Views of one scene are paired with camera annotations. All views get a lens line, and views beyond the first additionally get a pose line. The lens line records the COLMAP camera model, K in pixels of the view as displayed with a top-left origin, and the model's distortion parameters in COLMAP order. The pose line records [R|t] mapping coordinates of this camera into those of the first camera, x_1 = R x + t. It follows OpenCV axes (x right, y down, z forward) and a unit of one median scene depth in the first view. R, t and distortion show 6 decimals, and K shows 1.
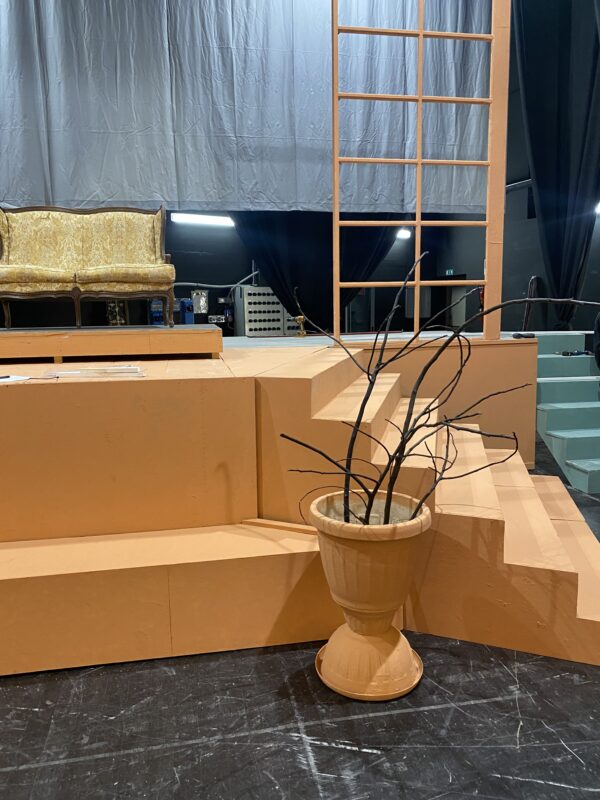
lens RADIAL K [[604.9, 0, 300.0], [0, 604.9, 400.0], [0, 0, 1]] dist [0.003028, -0.011922]
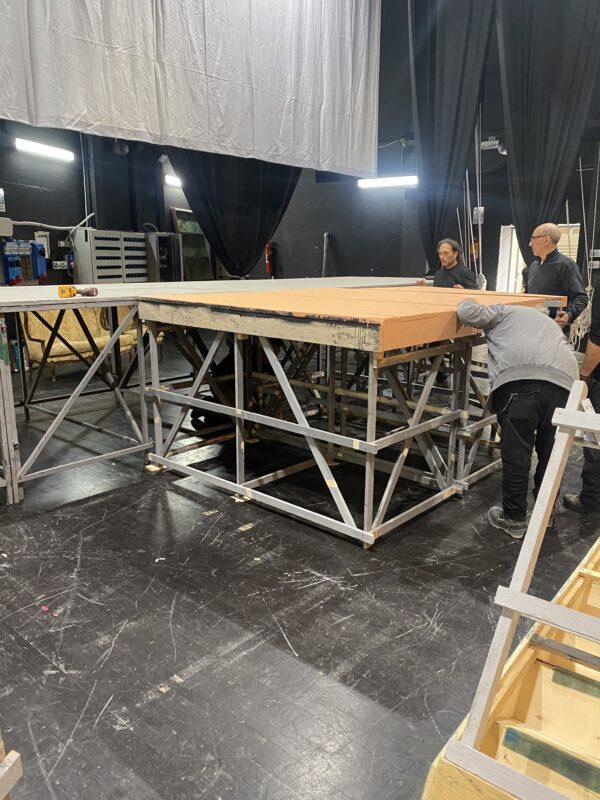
lens RADIAL K [[604.9, 0, 300.0], [0, 604.9, 400.0], [0, 0, 1]] dist [0.003028, -0.011922]
pose [[0.795742, -0.121719, 0.593278, -0.610768], [0.077375, 0.992000, 0.099742, 0.002880], [-0.600673, -0.033464, 0.798795, 0.102354]]
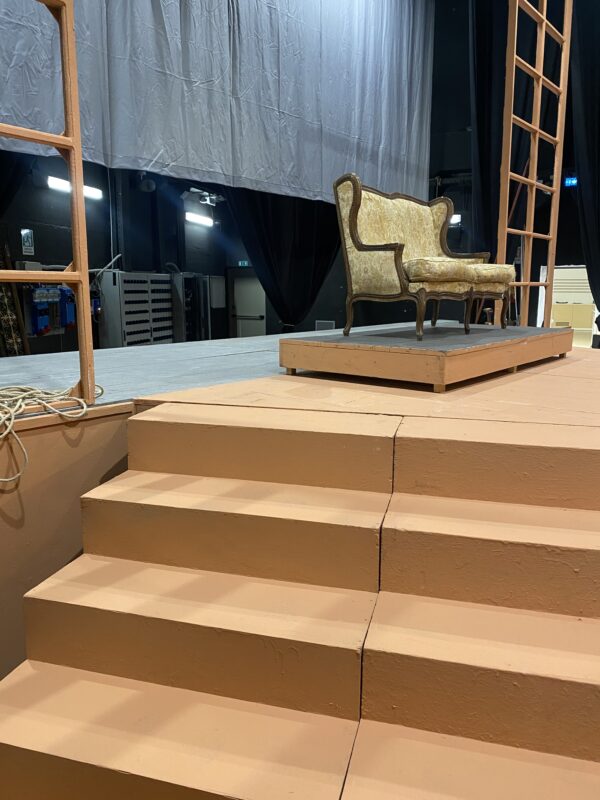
lens RADIAL K [[607.9, 0, 300.0], [0, 607.9, 400.0], [0, 0, 1]] dist [-0.028009, 0.004104]
pose [[0.762925, -0.101609, 0.638452, -0.672653], [0.083142, 0.994791, 0.058969, -0.058418], [-0.641119, 0.008093, 0.767399, 0.286882]]
